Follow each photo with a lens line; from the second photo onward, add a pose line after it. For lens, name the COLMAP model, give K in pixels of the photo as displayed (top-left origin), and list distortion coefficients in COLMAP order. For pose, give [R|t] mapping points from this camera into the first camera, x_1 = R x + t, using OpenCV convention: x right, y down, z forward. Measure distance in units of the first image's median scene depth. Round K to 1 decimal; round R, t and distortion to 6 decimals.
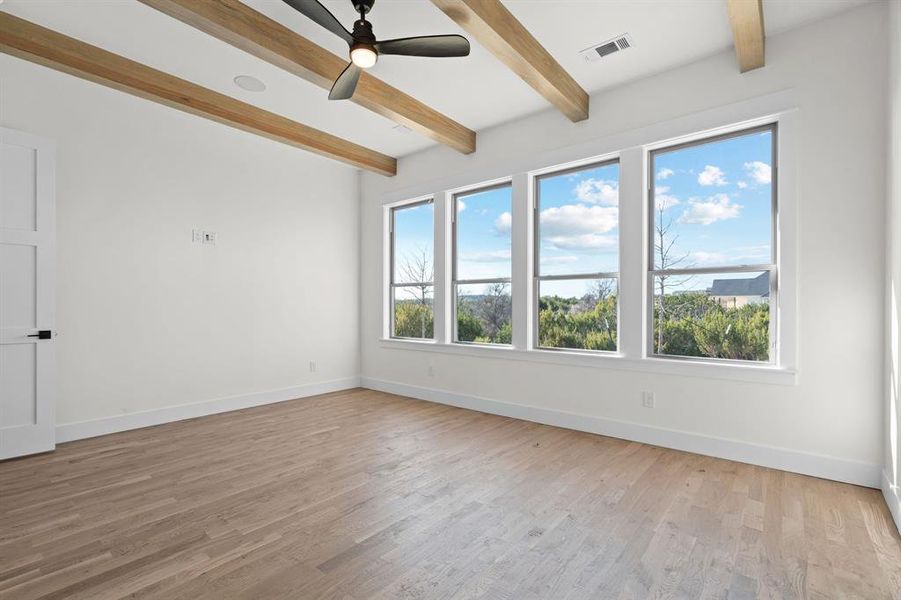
lens RADIAL K [[415.8, 0, 415.7], [0, 415.8, 310.3], [0, 0, 1]] dist [0.069048, -0.026233]
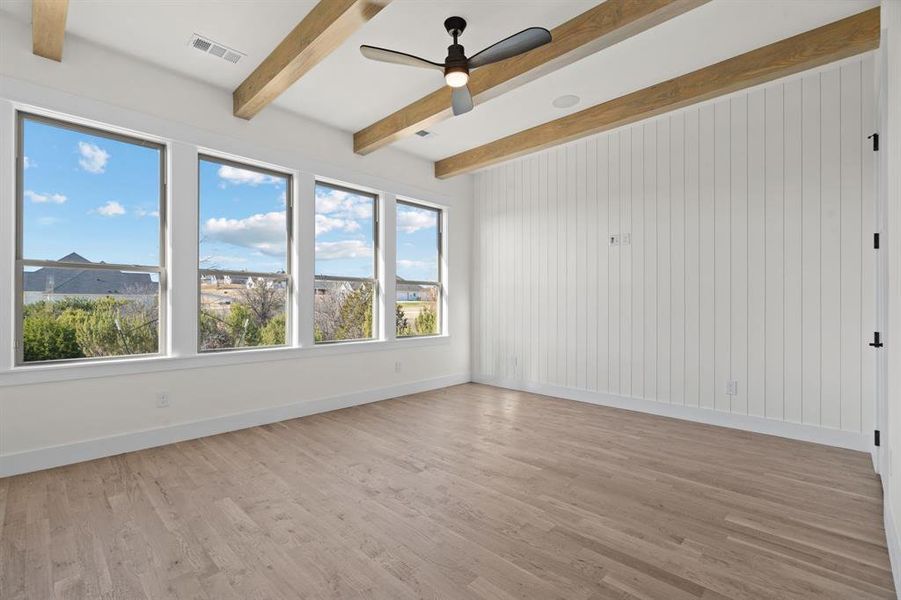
lens RADIAL K [[412.7, 0, 450.5], [0, 412.7, 300.0], [0, 0, 1]] dist [-0.000916, -0.000099]
pose [[0.018697, 0.012845, 0.999743, -0.472174], [0.002547, 0.999914, -0.012895, -0.005630], [-0.999822, 0.002788, 0.018663, 0.385858]]
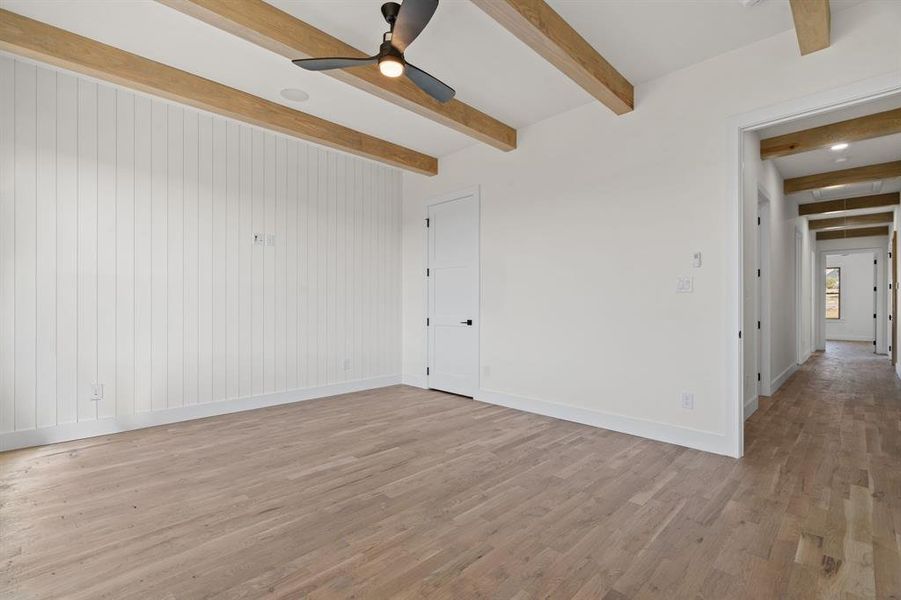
lens RADIAL K [[414.4, 0, 450.5], [0, 414.4, 300.0], [0, 0, 1]] dist [-0.002367, -0.000097]
pose [[-0.999779, 0.001640, 0.020976, -0.114396], [0.001417, 0.999942, -0.010648, -0.005359], [-0.020992, -0.010616, -0.999723, 0.792596]]
